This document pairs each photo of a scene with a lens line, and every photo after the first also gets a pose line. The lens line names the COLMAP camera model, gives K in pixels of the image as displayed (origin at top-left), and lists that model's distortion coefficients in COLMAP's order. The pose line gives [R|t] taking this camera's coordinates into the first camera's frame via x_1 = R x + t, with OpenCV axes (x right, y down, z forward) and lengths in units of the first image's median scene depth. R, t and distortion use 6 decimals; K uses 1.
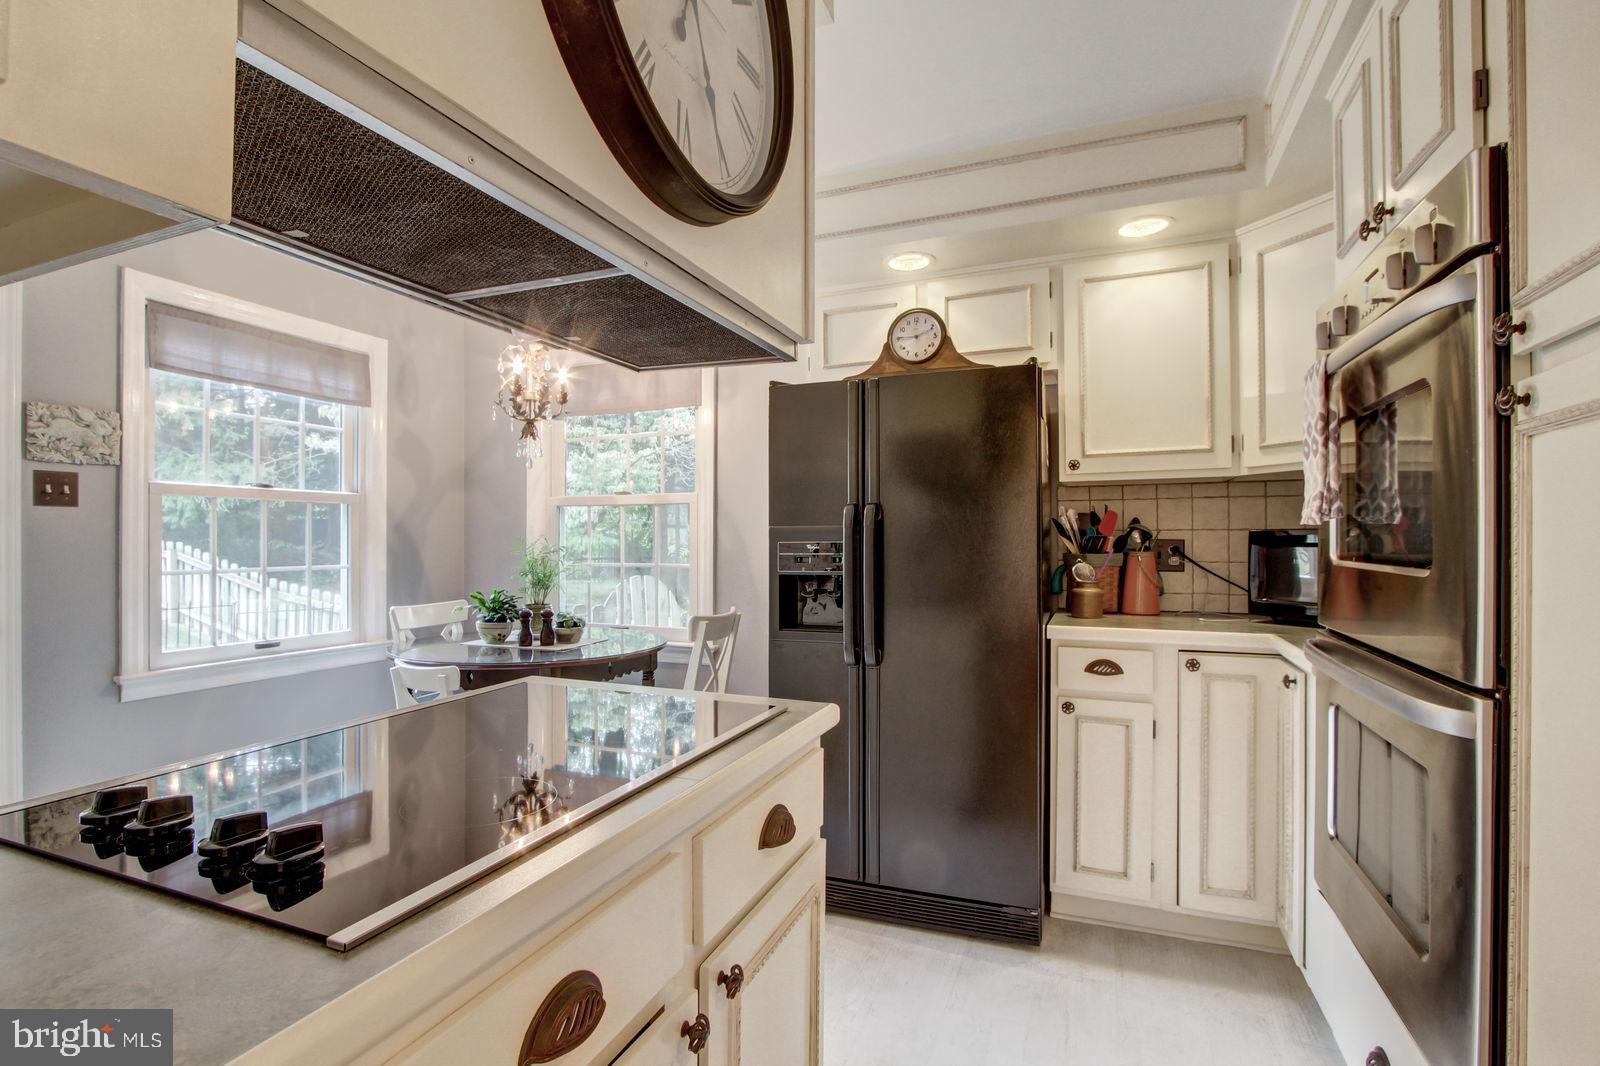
lens RADIAL K [[744.5, 0, 800.5], [0, 744.5, 545.5], [0, 0, 1]] dist [-0.011516, 0.000002]
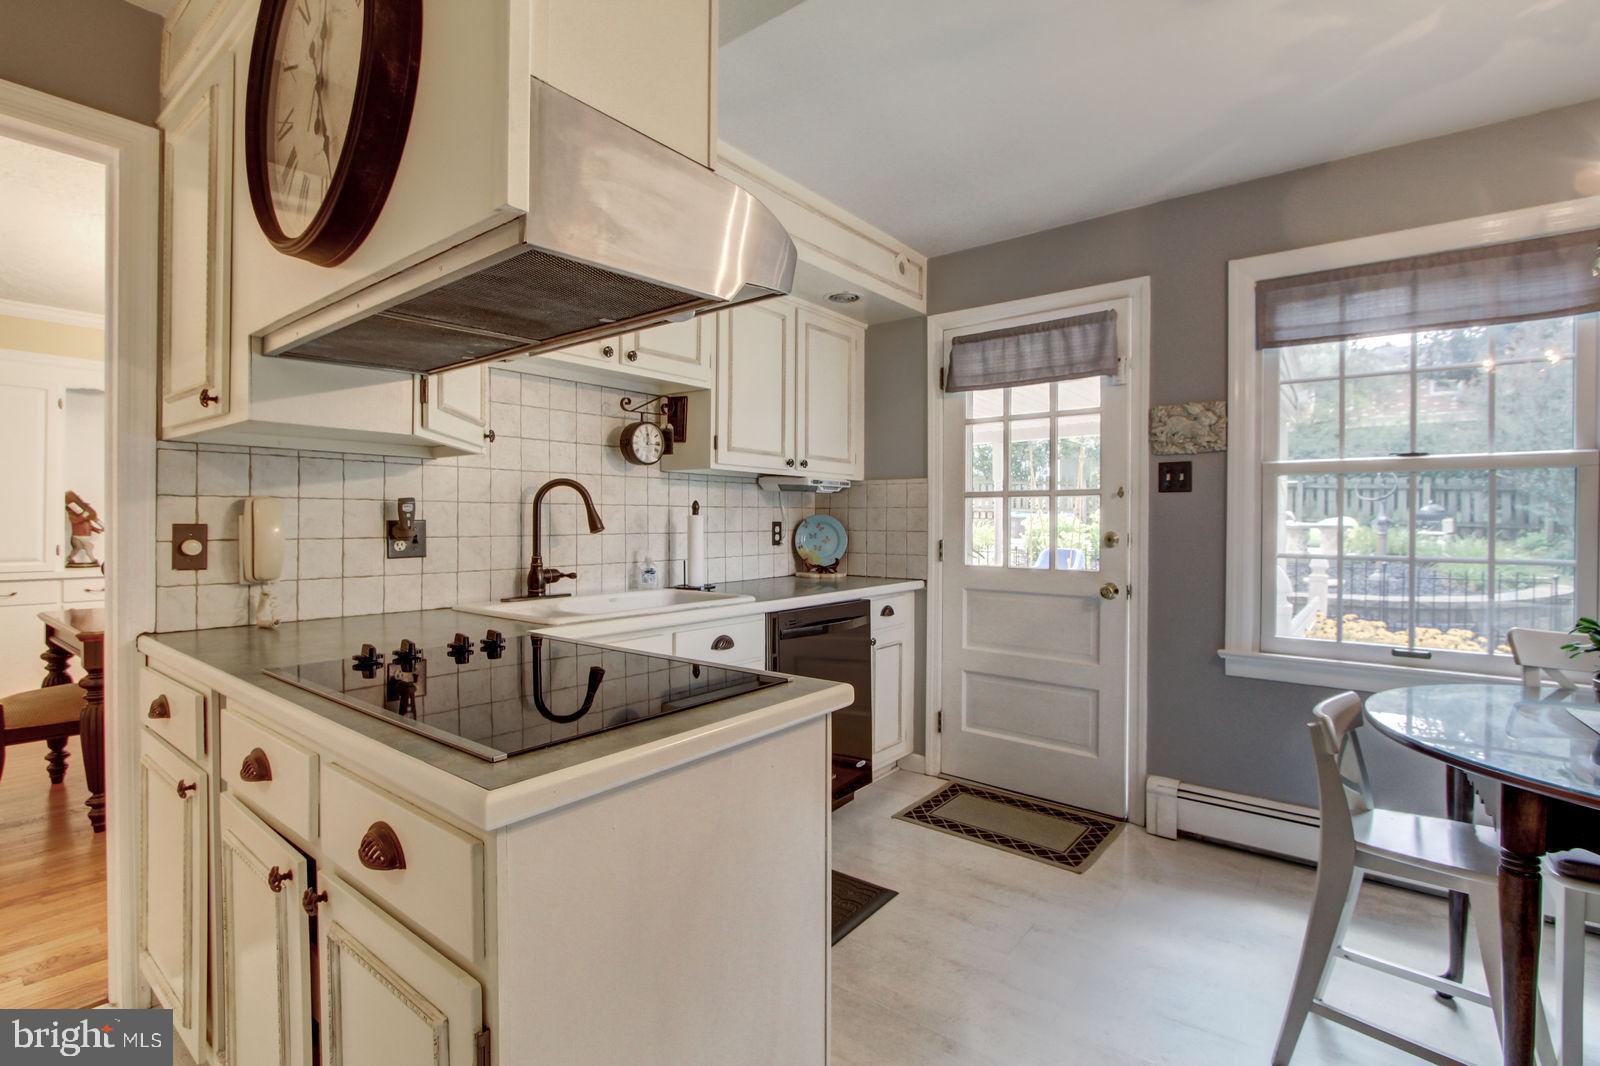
lens RADIAL K [[739.0, 0, 792.9], [0, 739.0, 524.9], [0, 0, 1]] dist [-0.026881, 0.006990]
pose [[-0.285697, 0.006854, -0.958295, 0.252137], [-0.009590, 0.999904, 0.010010, -0.006354], [0.958272, 0.012050, -0.285604, 0.680041]]
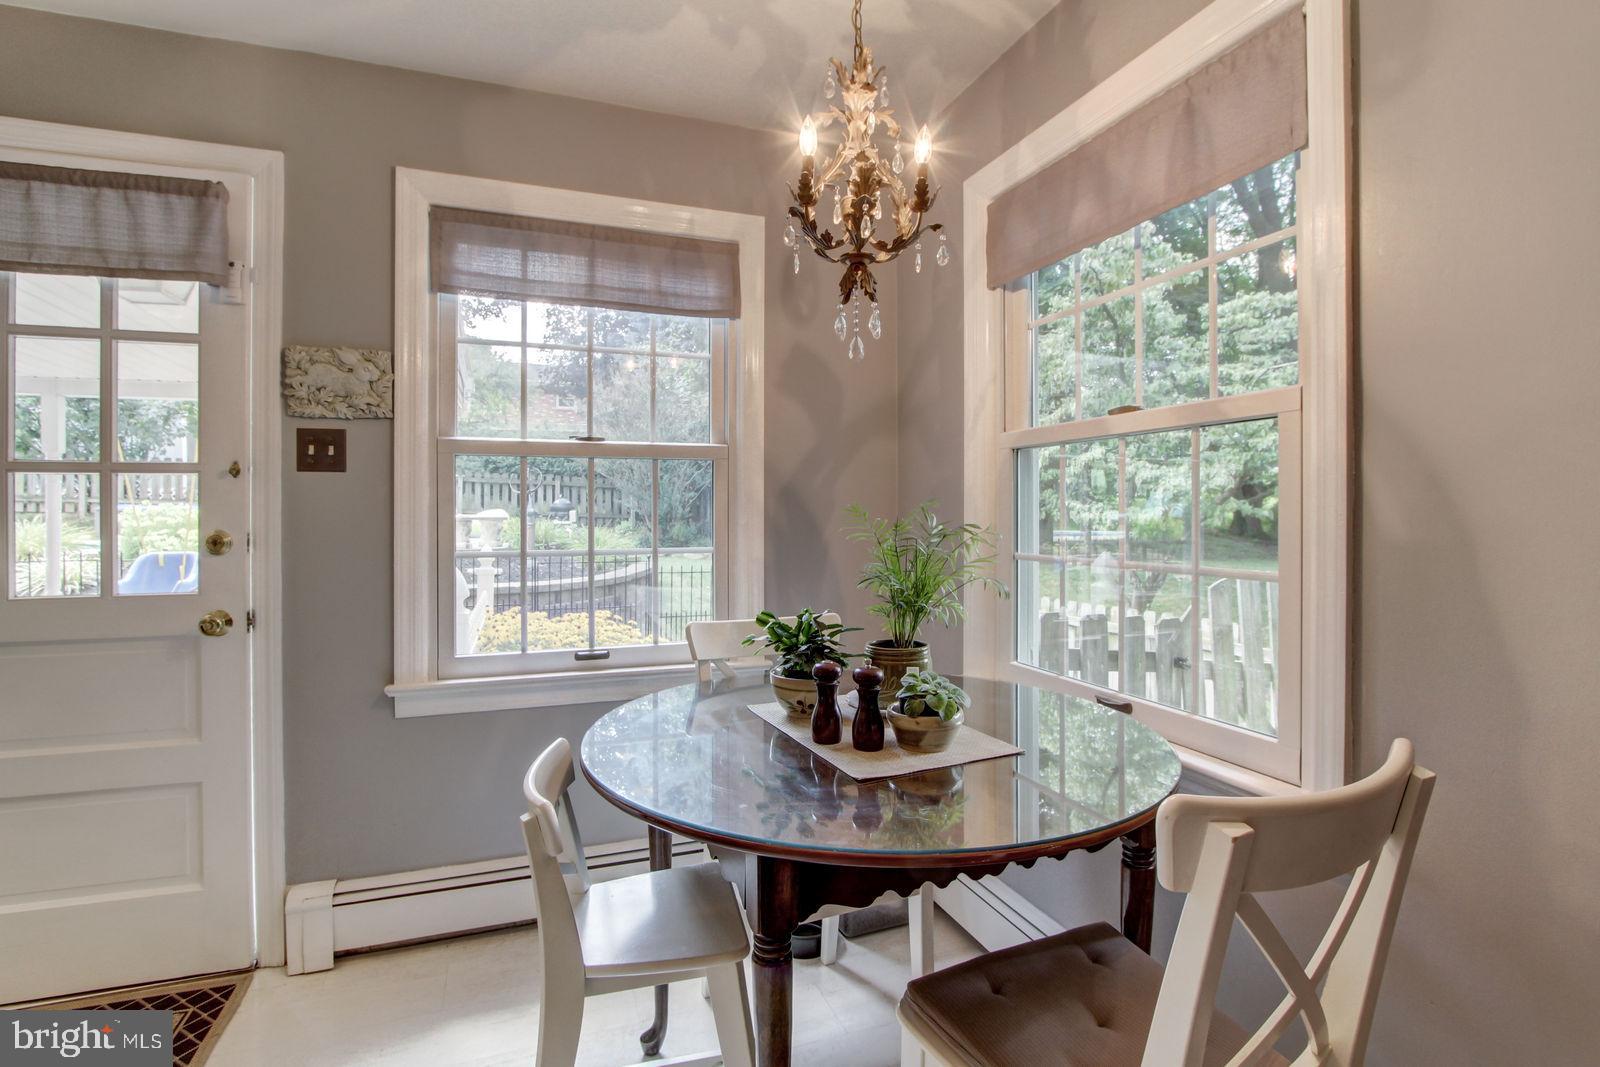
lens RADIAL K [[755.5, 0, 788.0], [0, 755.5, 512.3], [0, 0, 1]] dist [-0.017062, 0.000288]
pose [[0.666205, -0.001249, -0.745767, -0.039885], [-0.003027, 0.999986, -0.004378, -0.005431], [0.745762, 0.005174, 0.666192, 0.751609]]
